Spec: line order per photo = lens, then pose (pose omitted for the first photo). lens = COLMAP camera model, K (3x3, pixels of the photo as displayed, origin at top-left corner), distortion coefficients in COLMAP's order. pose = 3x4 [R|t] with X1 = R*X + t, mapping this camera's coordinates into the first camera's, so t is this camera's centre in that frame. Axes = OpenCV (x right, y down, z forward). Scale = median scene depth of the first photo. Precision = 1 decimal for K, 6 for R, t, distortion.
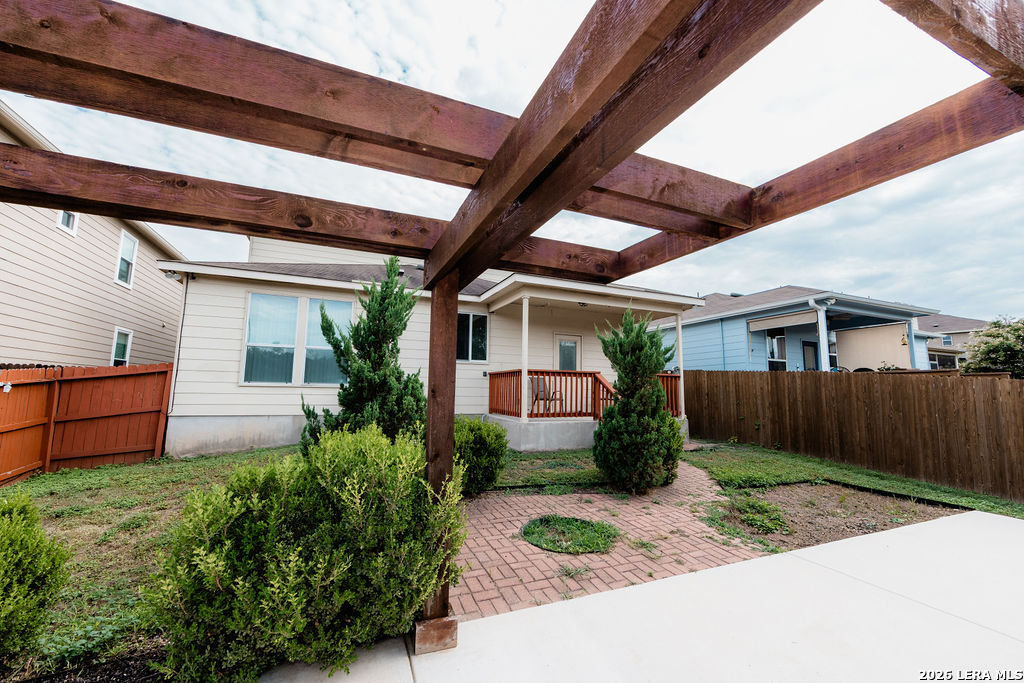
lens RADIAL K [[400.4, 0, 511.2], [0, 400.4, 342.6], [0, 0, 1]] dist [-0.001224, -0.000740]
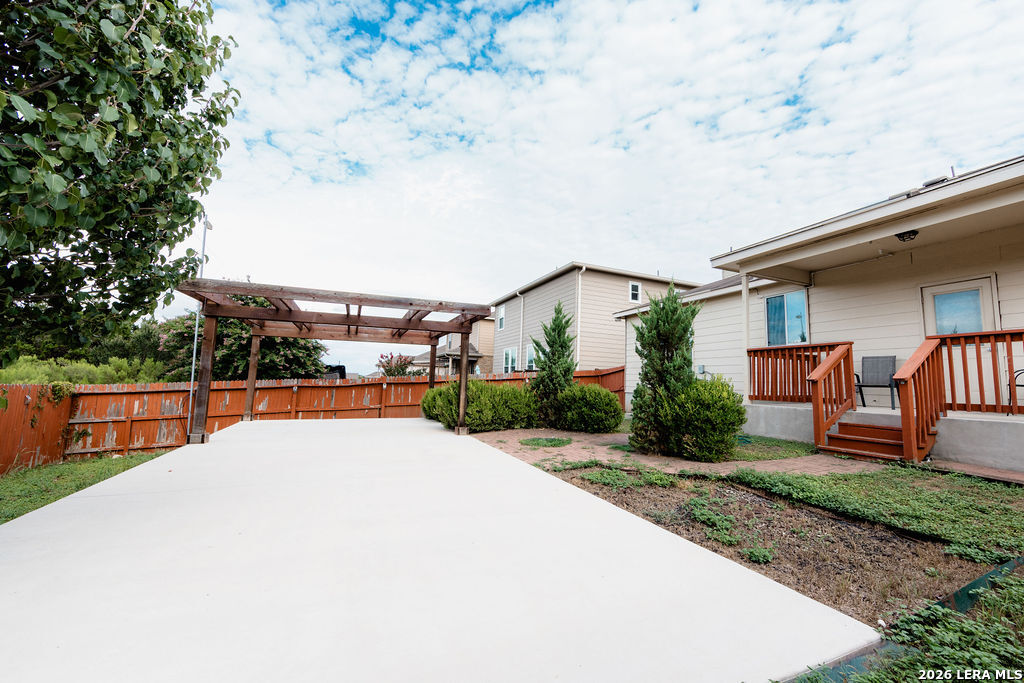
lens RADIAL K [[400.4, 0, 511.2], [0, 400.4, 342.6], [0, 0, 1]] dist [-0.001224, -0.000740]
pose [[-0.022358, -0.111940, -0.993463, 0.974144], [0.089524, 0.989496, -0.113508, 0.106517], [0.995734, -0.091477, -0.012101, 0.440741]]
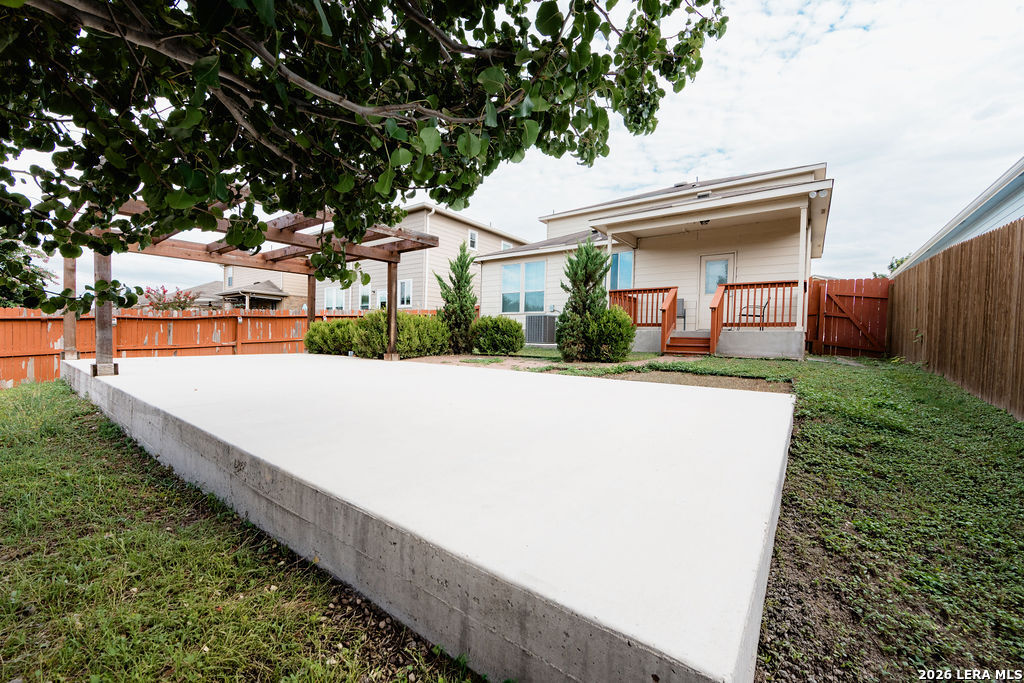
lens RADIAL K [[400.4, 0, 511.2], [0, 400.4, 342.6], [0, 0, 1]] dist [-0.001224, -0.000740]
pose [[0.477712, 0.011871, -0.878436, 1.013953], [0.088501, 0.994172, 0.061564, 0.124853], [0.874047, -0.107153, 0.473878, 0.077401]]
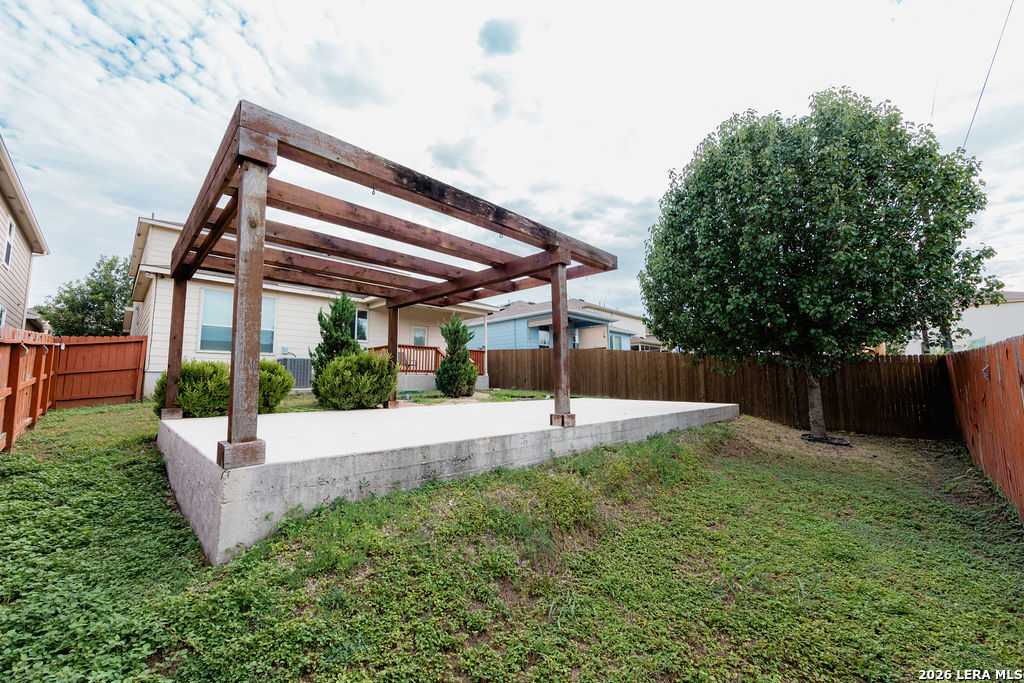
lens RADIAL K [[400.4, 0, 511.2], [0, 400.4, 342.6], [0, 0, 1]] dist [-0.001224, -0.000740]
pose [[0.922706, 0.015838, 0.385179, -0.163960], [-0.022488, 0.999666, 0.012766, 0.024885], [-0.384848, -0.020441, 0.922754, -0.739868]]
